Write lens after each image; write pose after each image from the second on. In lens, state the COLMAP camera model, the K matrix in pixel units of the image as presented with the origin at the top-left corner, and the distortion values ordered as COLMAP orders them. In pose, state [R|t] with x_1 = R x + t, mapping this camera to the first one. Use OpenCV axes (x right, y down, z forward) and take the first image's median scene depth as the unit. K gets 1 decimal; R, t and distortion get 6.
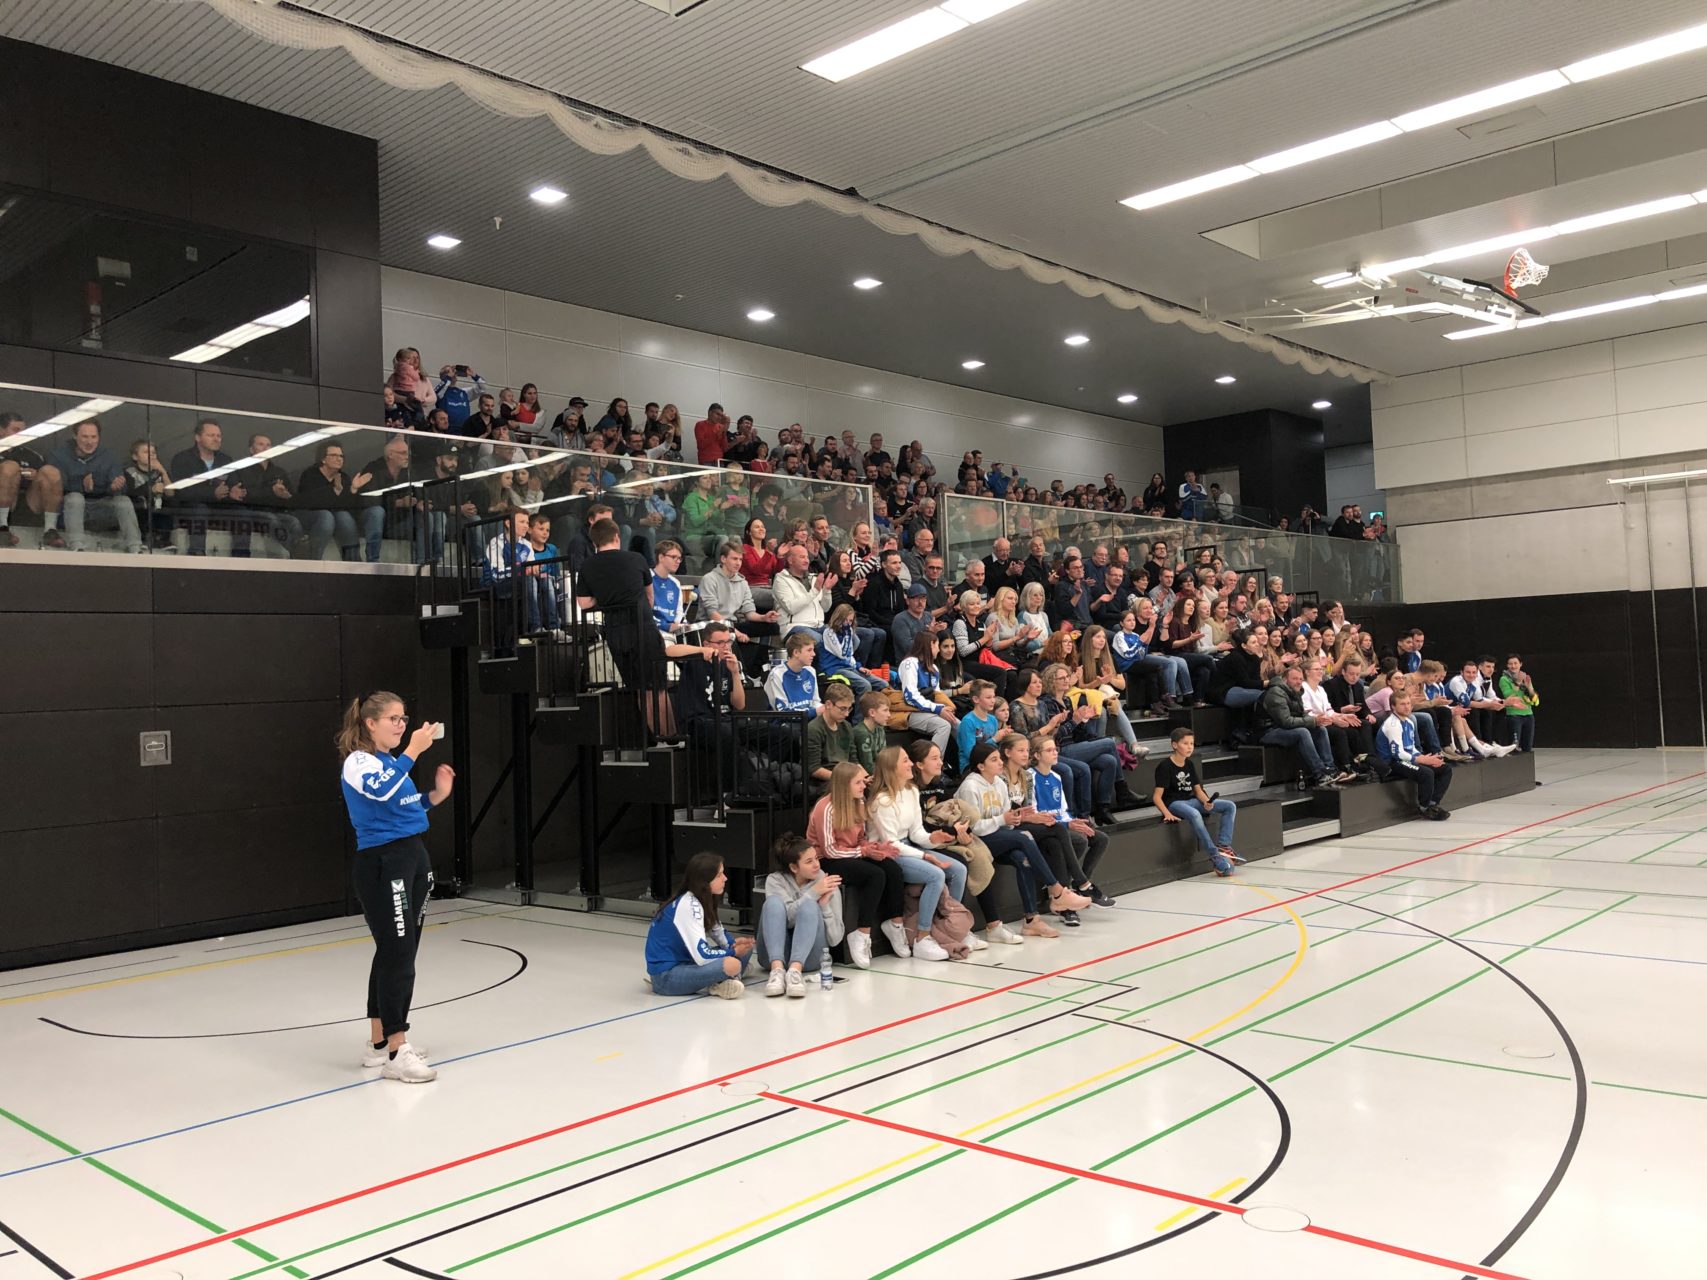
lens RADIAL K [[1400.1, 0, 860.2], [0, 1400.1, 621.6], [0, 0, 1]] dist [0.043790, -0.052826]
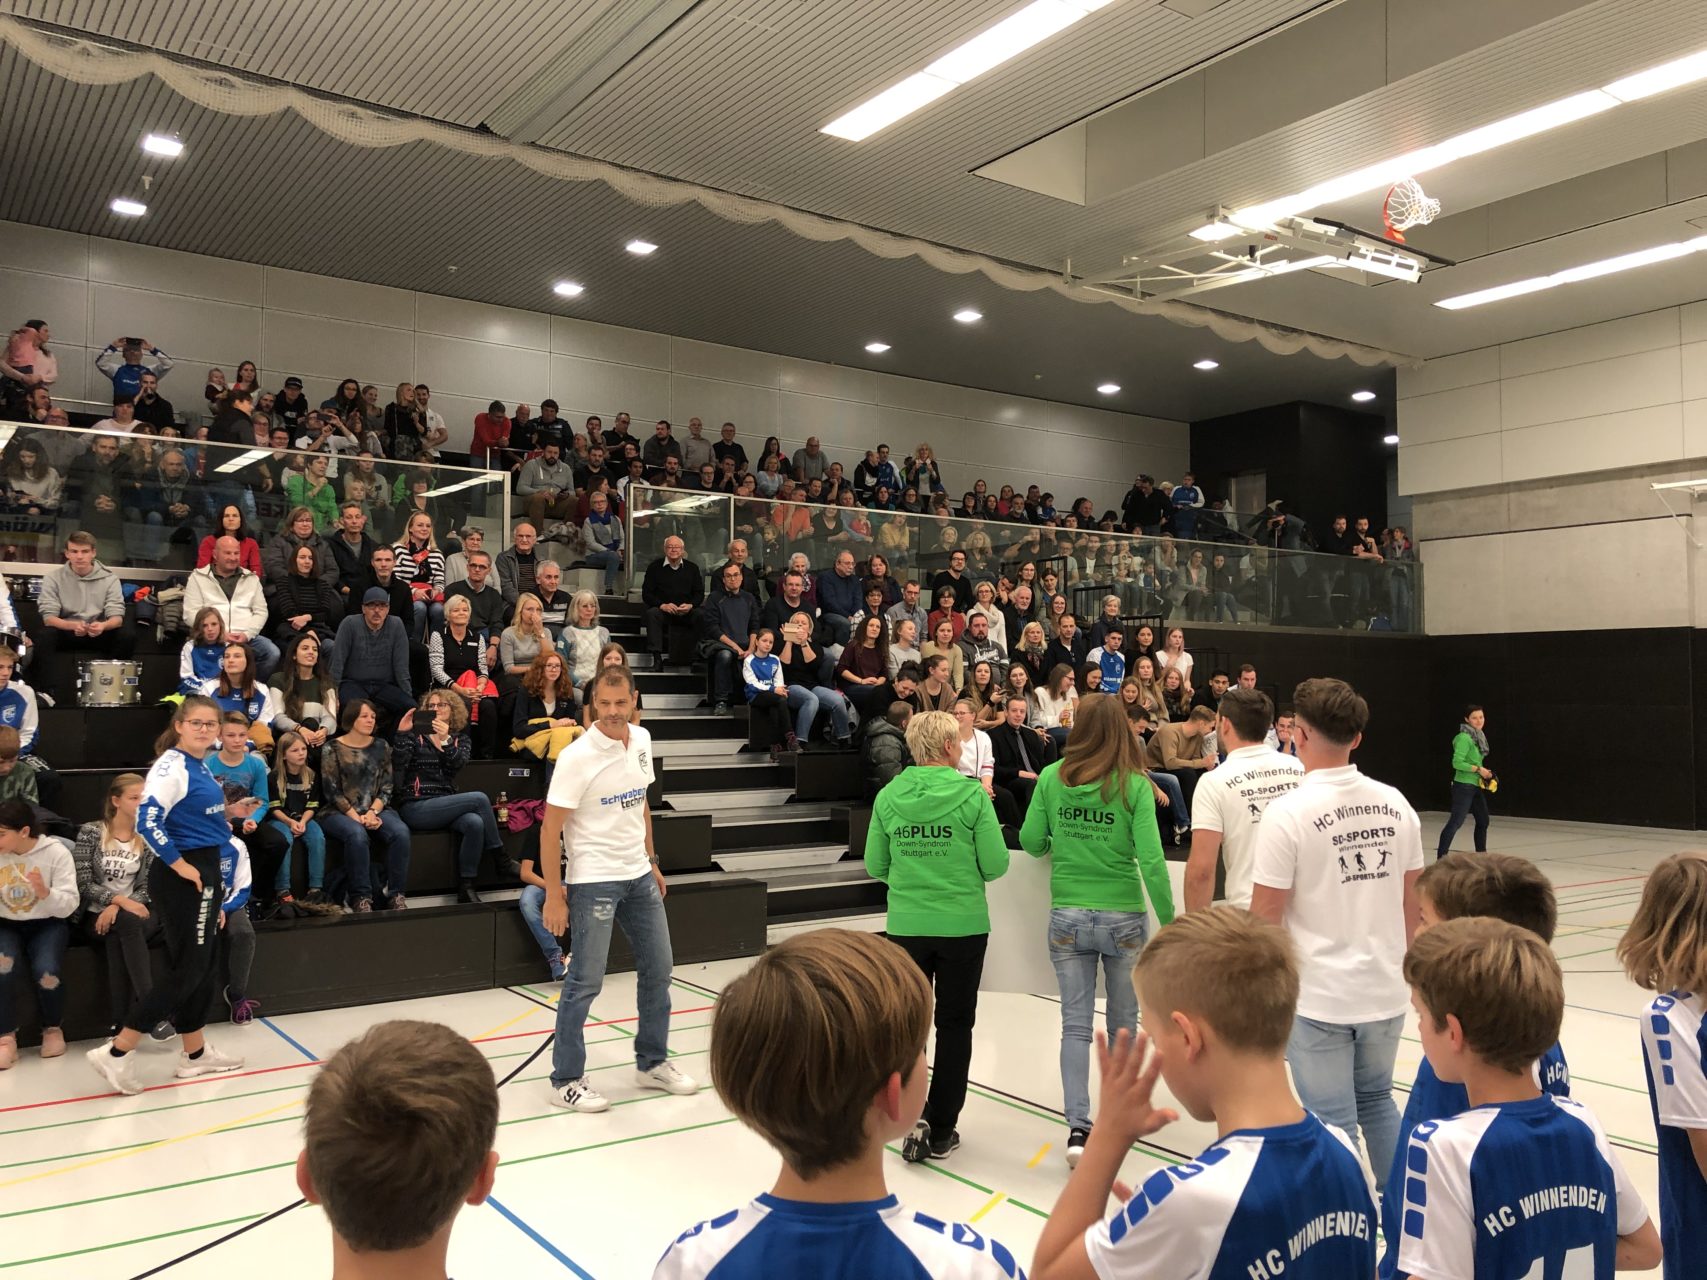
lens RADIAL K [[1400.1, 0, 855.5], [0, 1400.1, 609.7], [0, 0, 1]] dist [0.043790, -0.052826]
pose [[0.977742, 0.025730, -0.208228, 0.327925], [-0.029771, 0.999424, -0.016295, -0.006031], [0.207688, 0.022131, 0.977945, 0.179358]]
